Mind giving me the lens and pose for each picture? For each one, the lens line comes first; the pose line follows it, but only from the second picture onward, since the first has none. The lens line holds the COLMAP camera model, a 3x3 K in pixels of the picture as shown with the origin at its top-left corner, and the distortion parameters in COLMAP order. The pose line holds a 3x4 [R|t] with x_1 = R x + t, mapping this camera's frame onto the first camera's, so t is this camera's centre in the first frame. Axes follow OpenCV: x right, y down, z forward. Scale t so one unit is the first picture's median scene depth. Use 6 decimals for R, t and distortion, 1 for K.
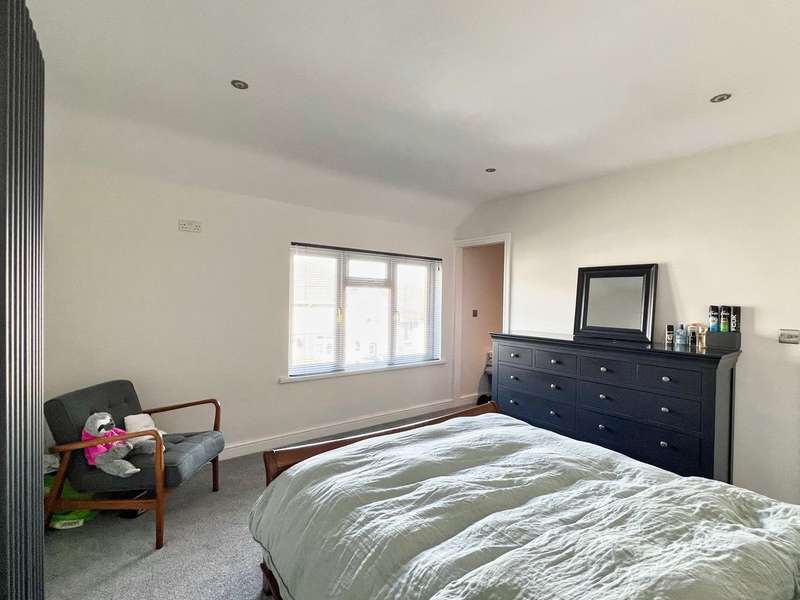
lens RADIAL K [[368.7, 0, 400.0], [0, 368.7, 300.0], [0, 0, 1]] dist [0.000654, -0.000038]
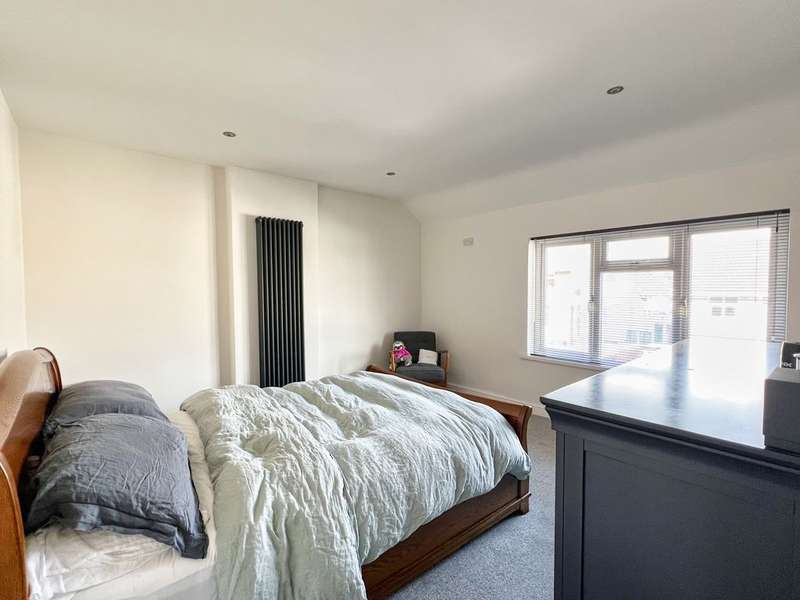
lens RADIAL K [[368.7, 0, 400.0], [0, 368.7, 300.0], [0, 0, 1]] dist [0.000654, -0.000038]
pose [[0.081423, 0.008278, -0.996645, 0.780396], [-0.001683, 0.999965, 0.008168, 0.025119], [0.996678, 0.001012, 0.081434, 0.485992]]
